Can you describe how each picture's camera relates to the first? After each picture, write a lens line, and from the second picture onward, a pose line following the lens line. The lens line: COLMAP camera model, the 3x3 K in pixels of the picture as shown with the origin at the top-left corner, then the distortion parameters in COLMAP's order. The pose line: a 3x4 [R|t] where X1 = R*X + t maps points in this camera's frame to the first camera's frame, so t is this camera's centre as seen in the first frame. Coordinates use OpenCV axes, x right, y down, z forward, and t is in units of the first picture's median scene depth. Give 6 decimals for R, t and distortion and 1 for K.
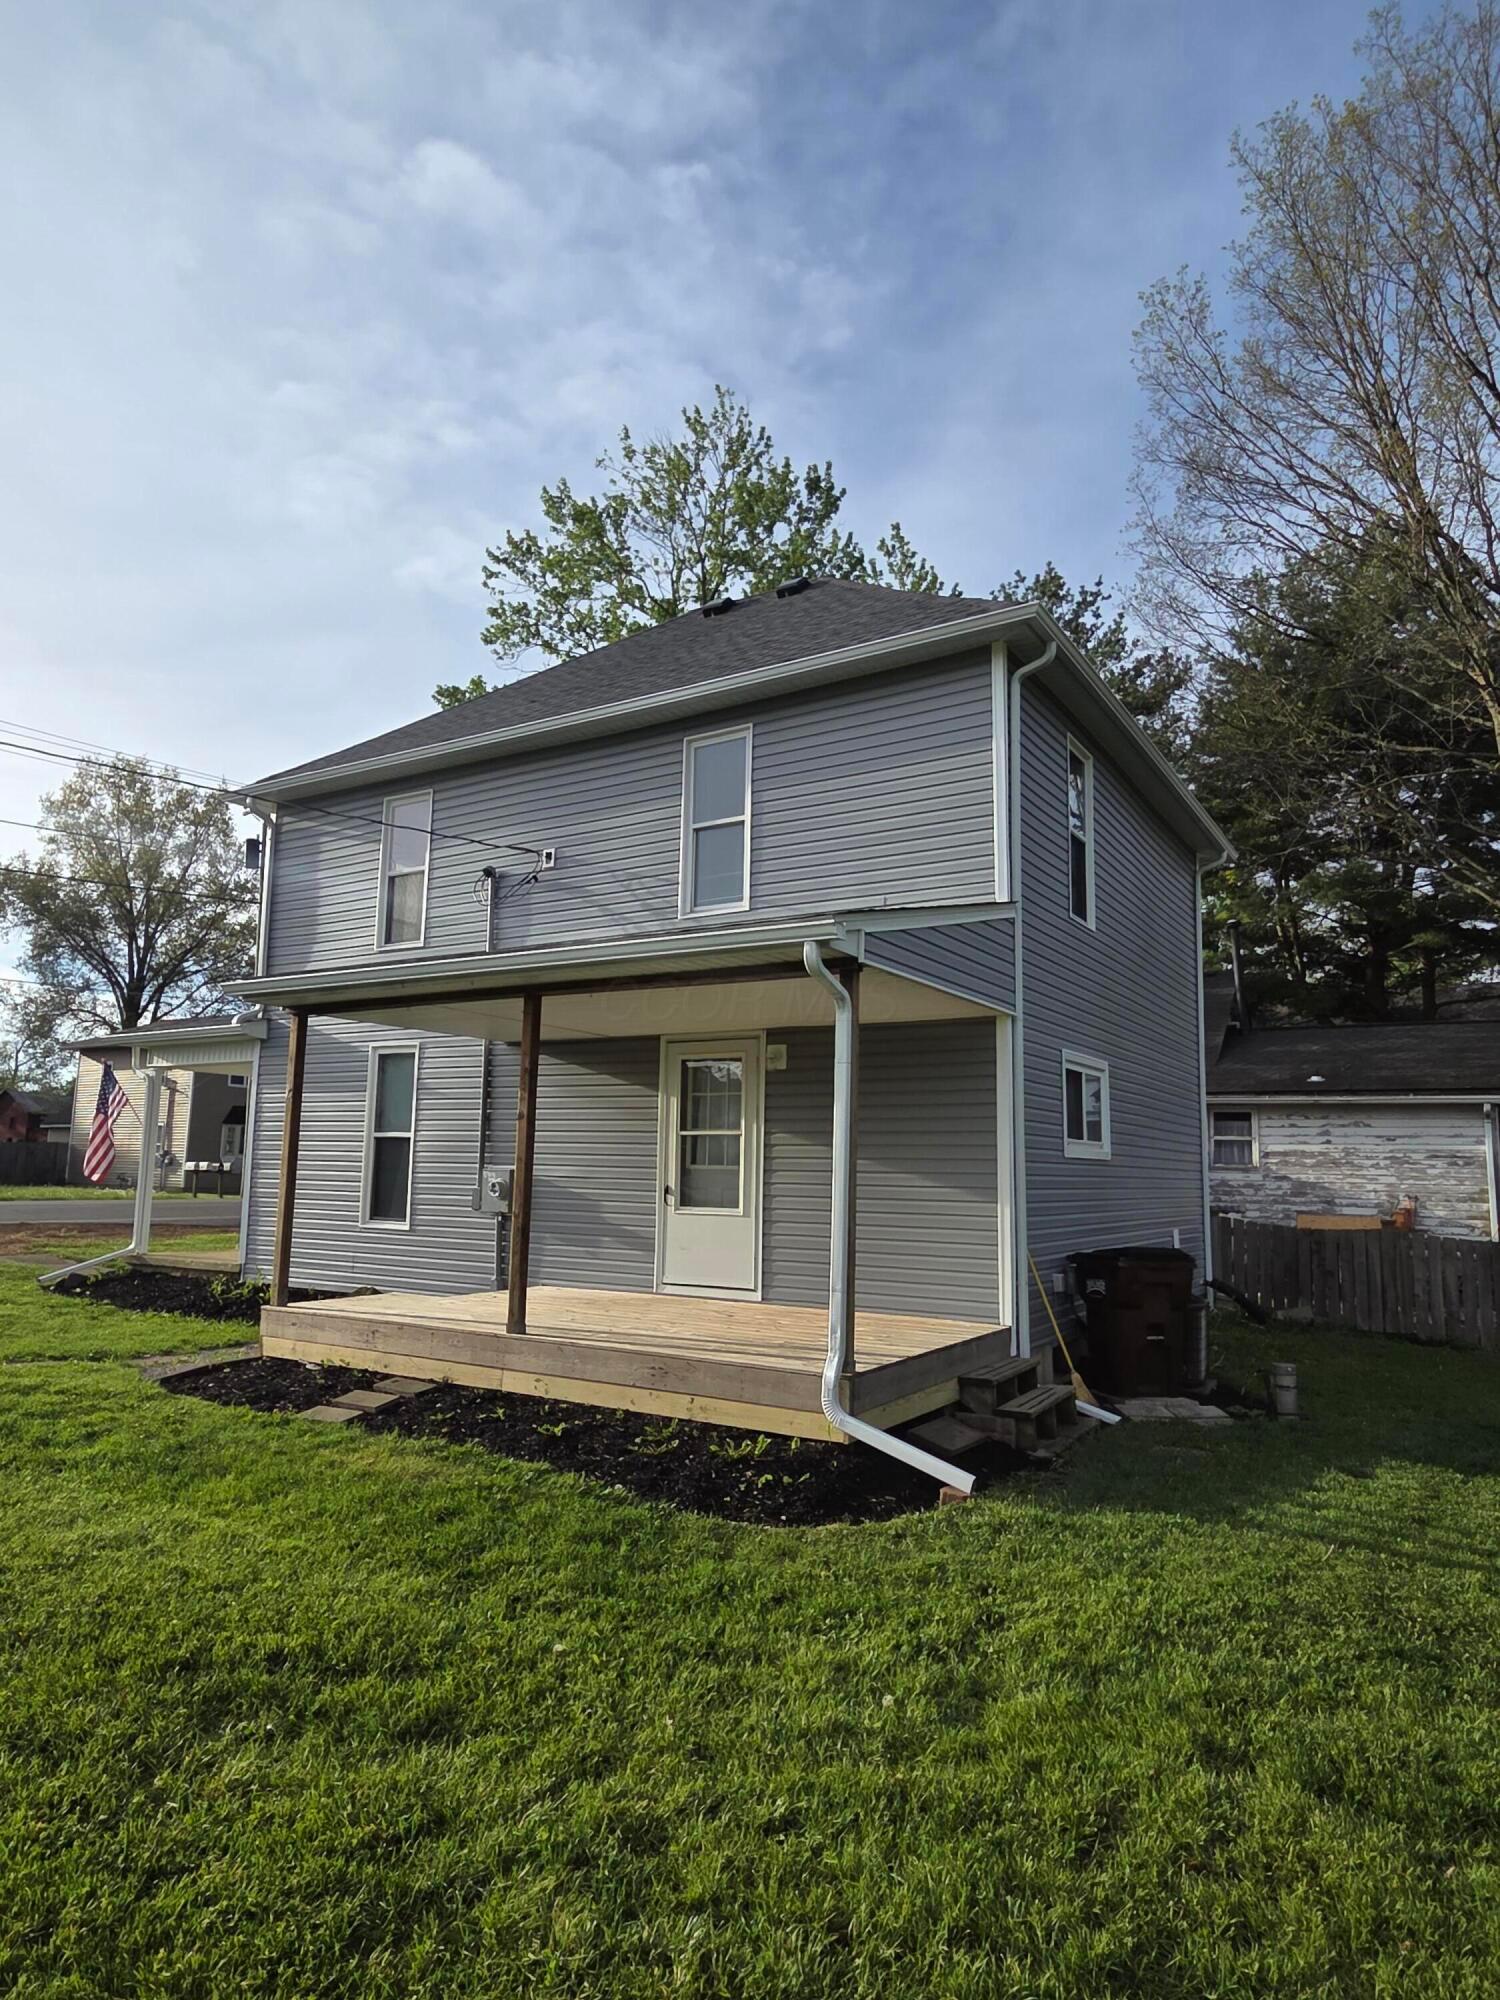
lens RADIAL K [[1175.9, 0, 750.2], [0, 1175.9, 1043.1], [0, 0, 1]] dist [0.002302, 0.000075]
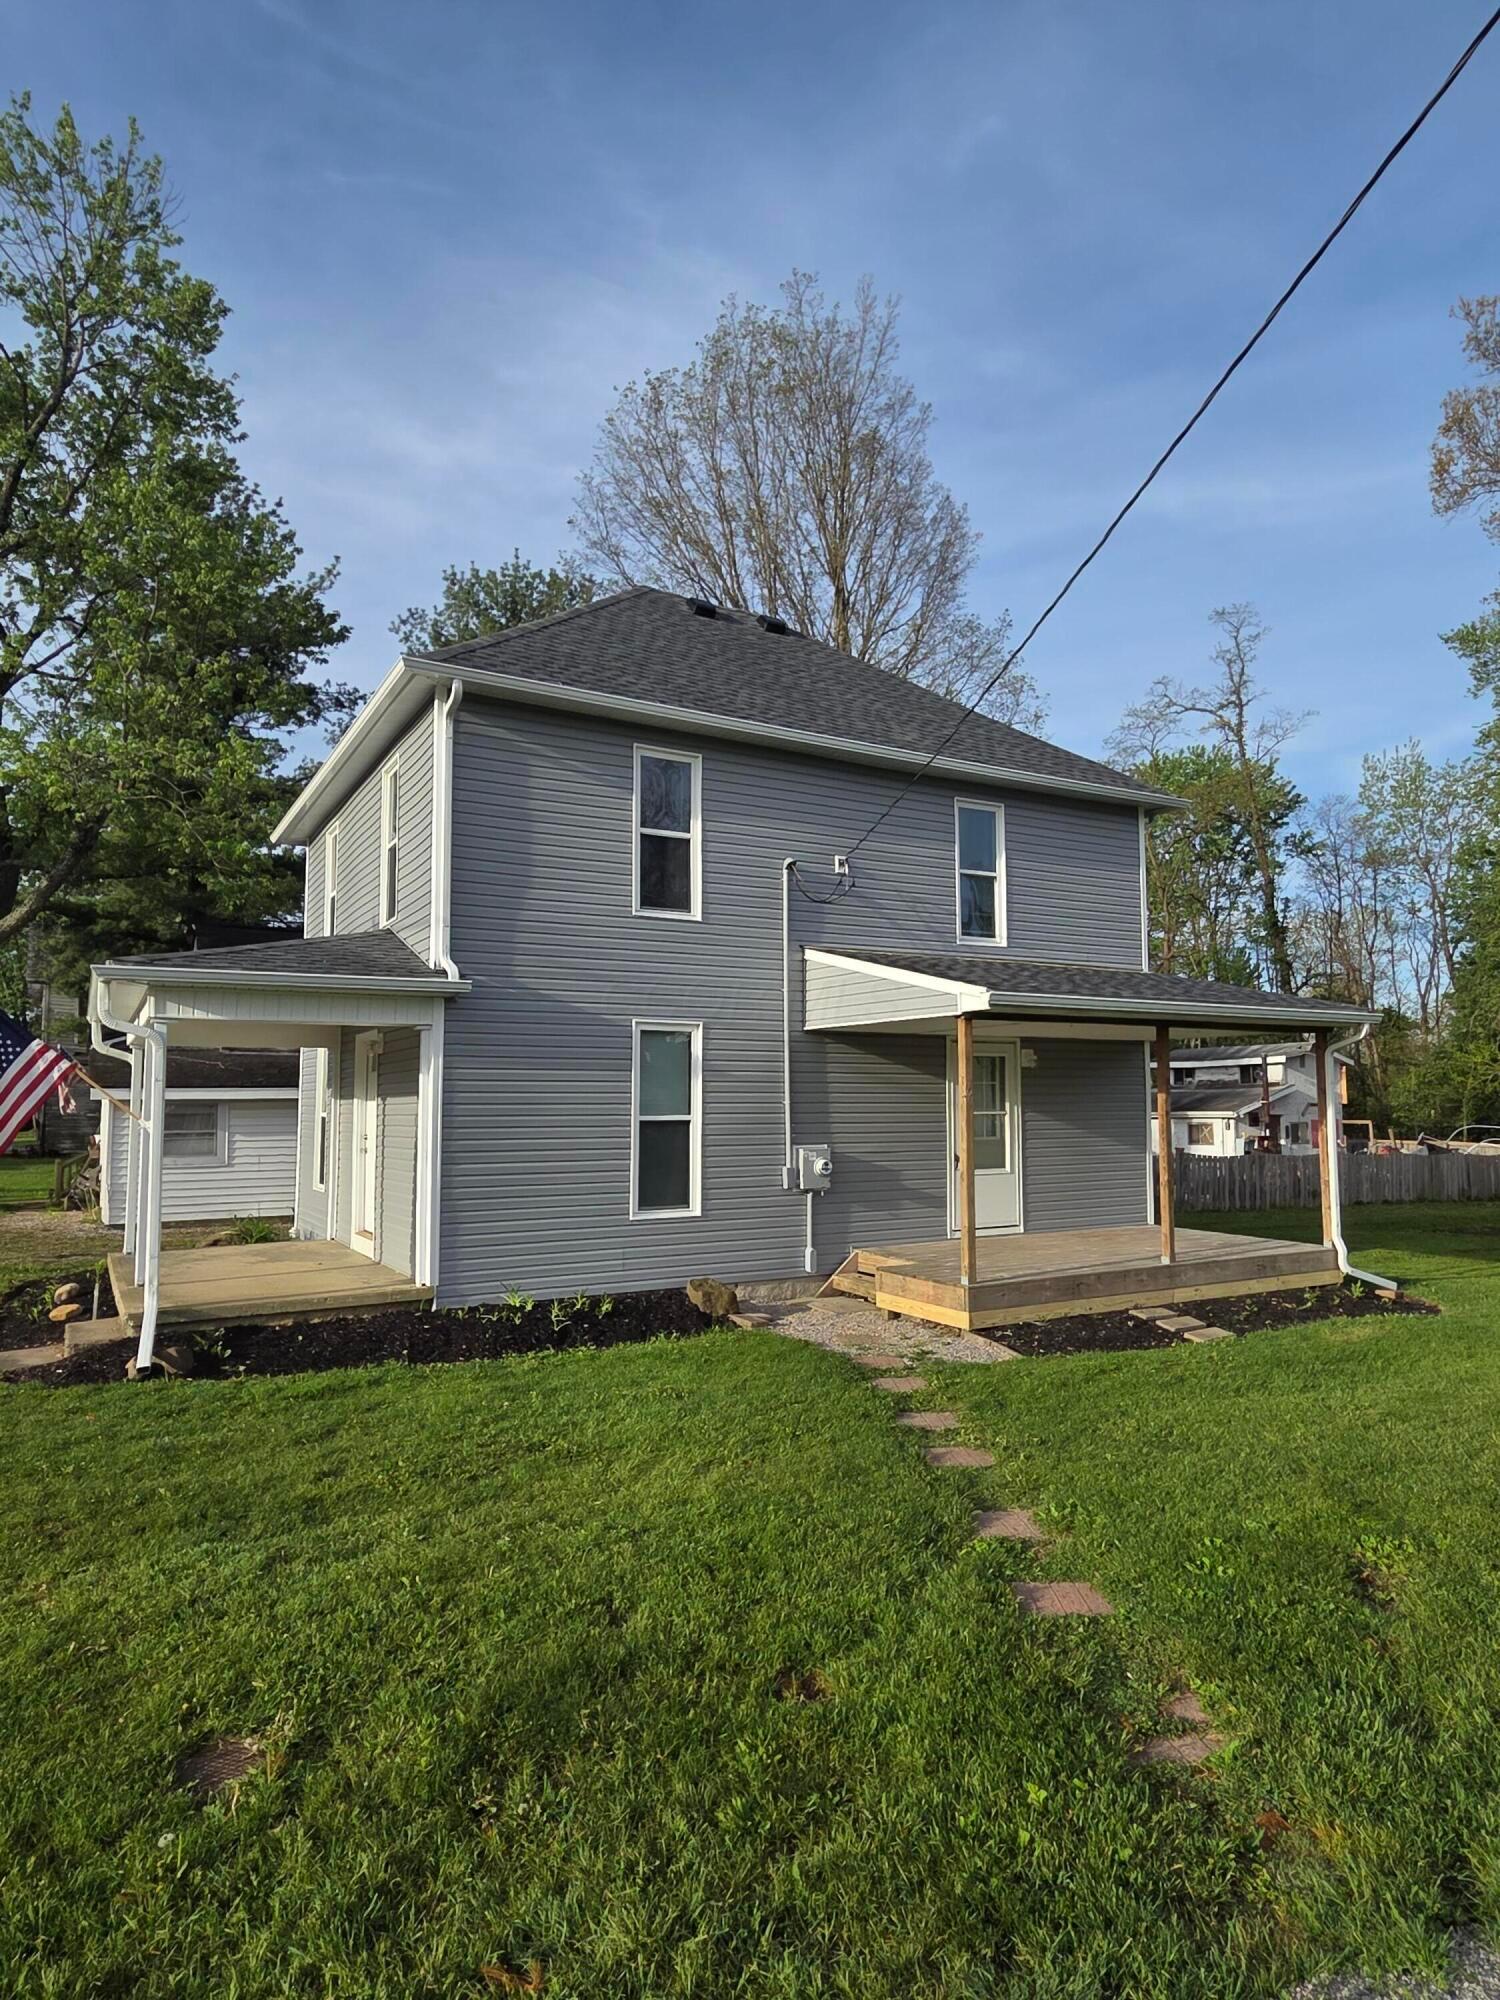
lens RADIAL K [[1193.1, 0, 749.7], [0, 1193.1, 1025.7], [0, 0, 1]] dist [-0.002825, -0.002029]
pose [[0.471858, 0.041120, 0.880715, -1.348719], [-0.077347, 0.996991, -0.005109, 0.005732], [-0.878275, -0.065710, 0.473618, 0.604732]]
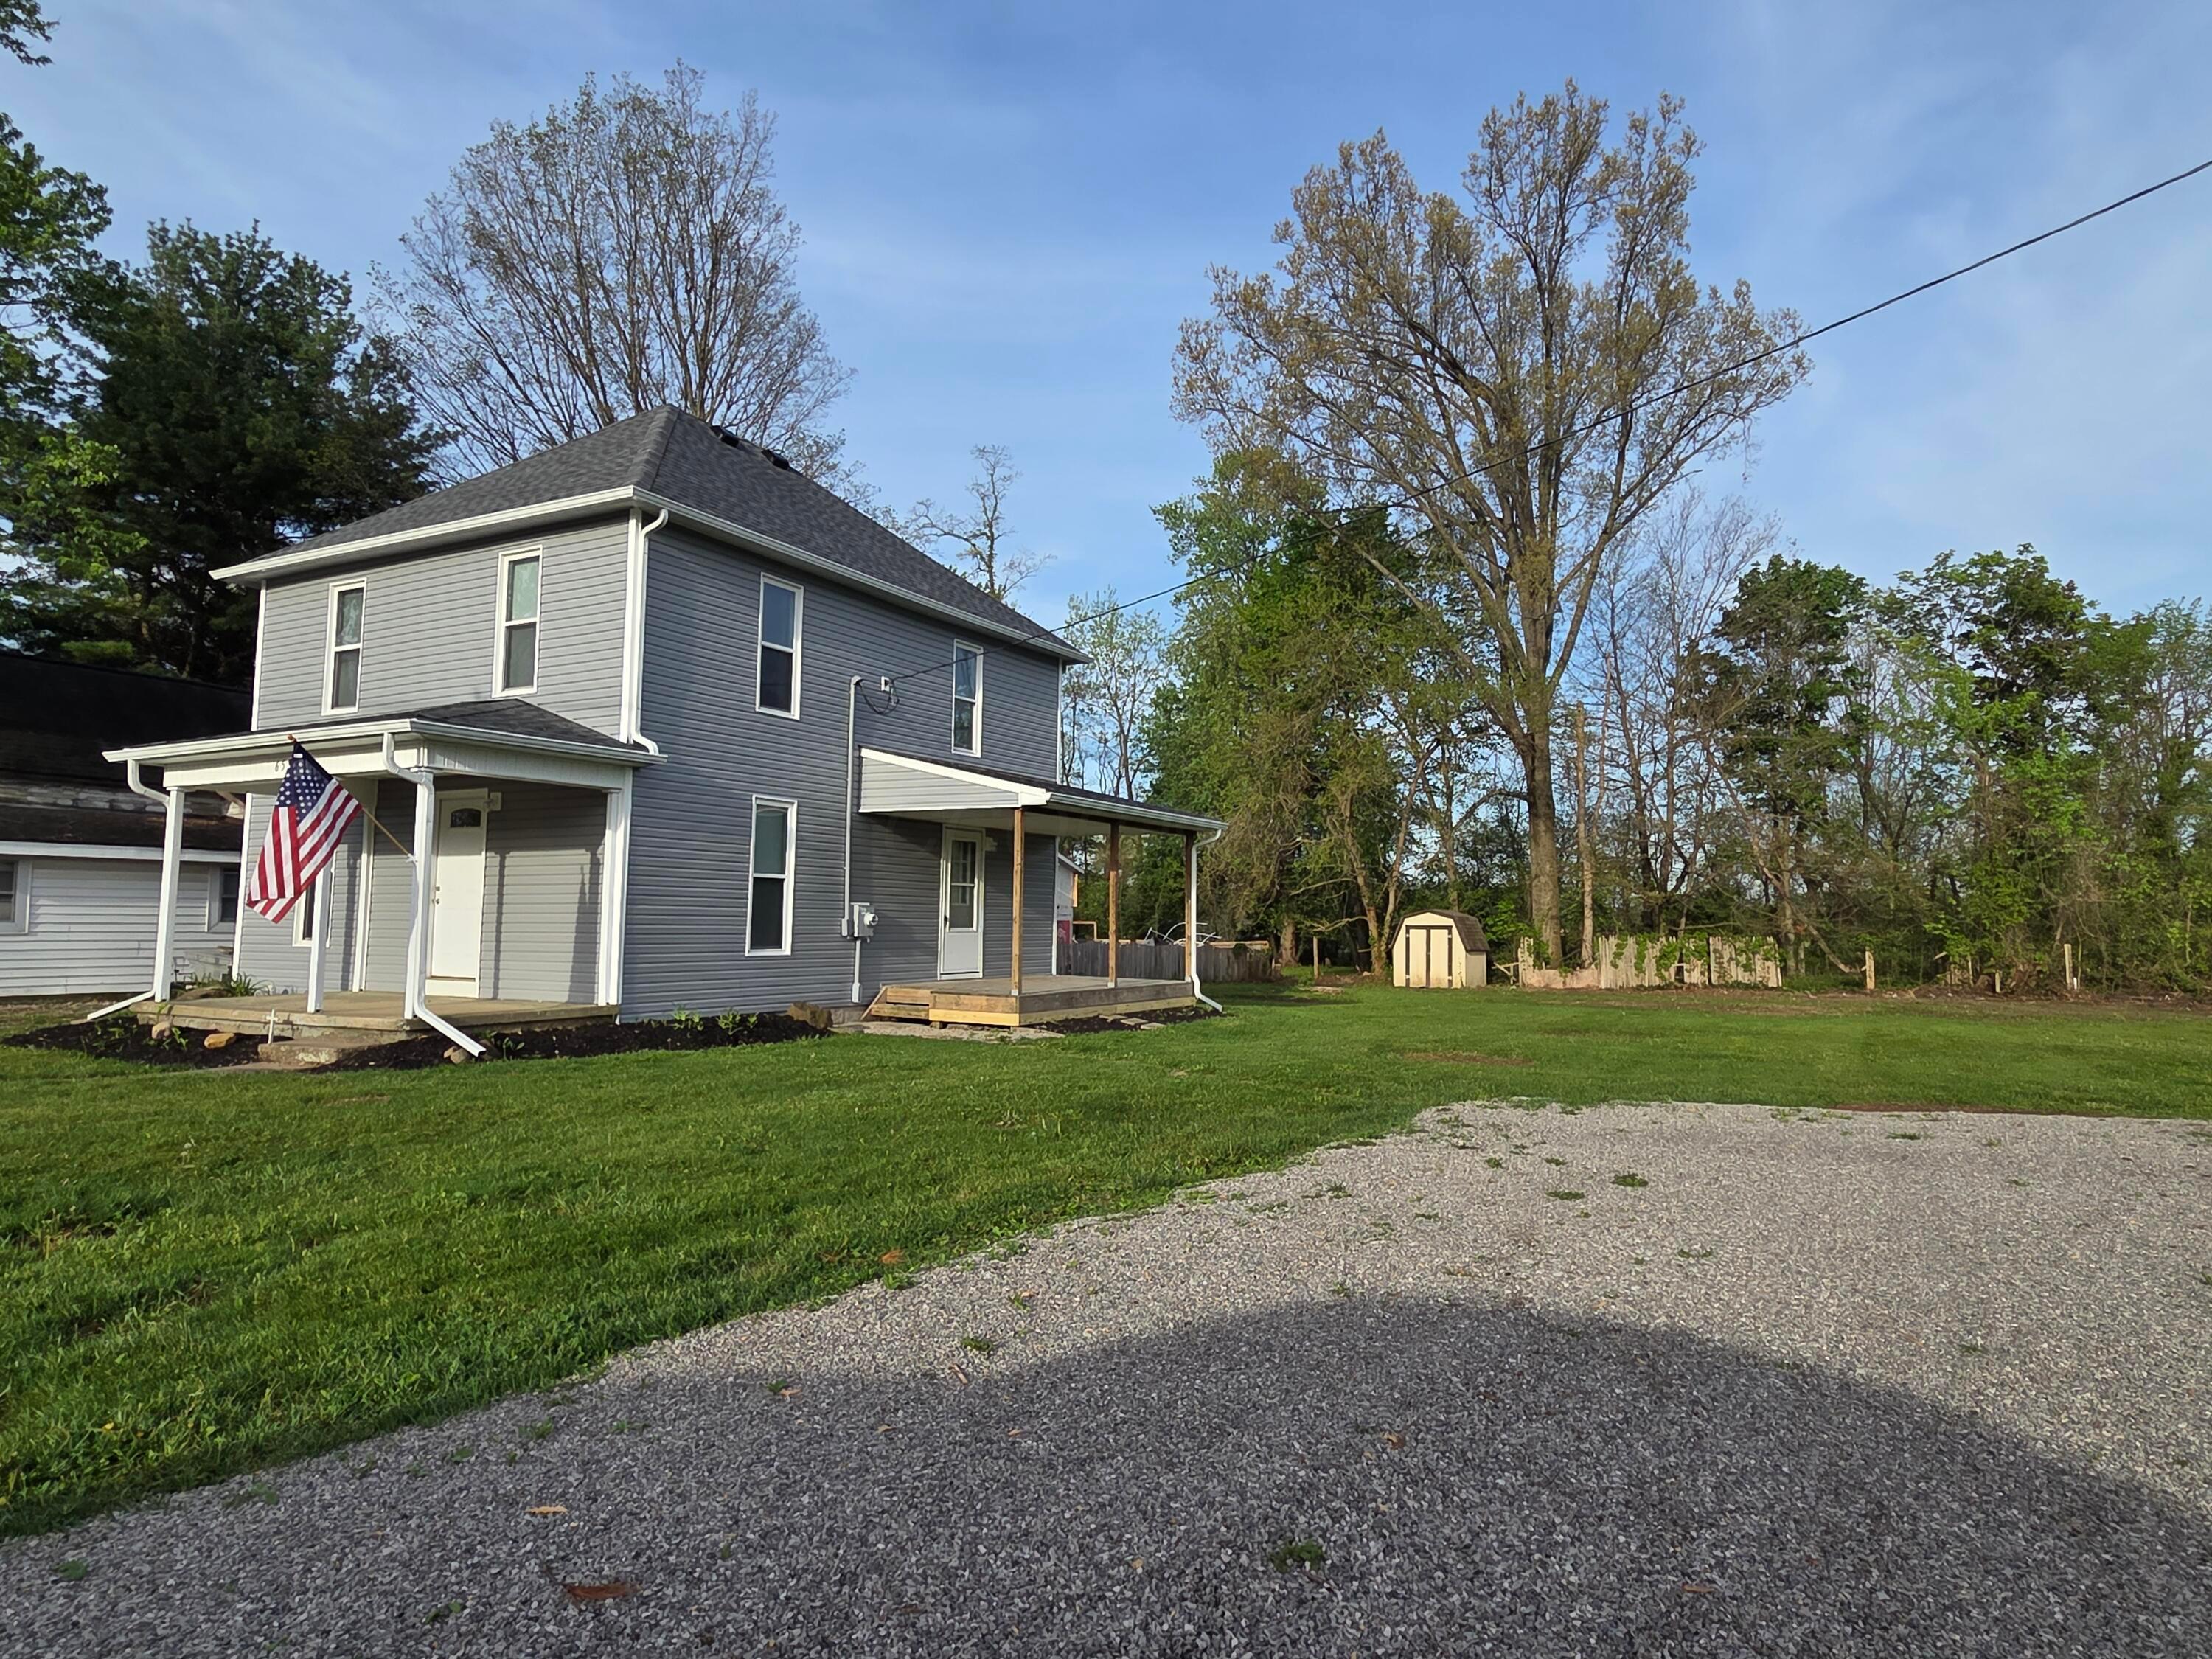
lens RADIAL K [[1300.6, 0, 1119.2], [0, 1300.6, 820.1], [0, 0, 1]] dist [0.002302, 0.000075]
pose [[-0.057940, 0.060722, 0.996472, -1.948036], [-0.114741, 0.991129, -0.067068, 0.084222], [-0.991704, -0.118222, -0.050459, 0.883009]]
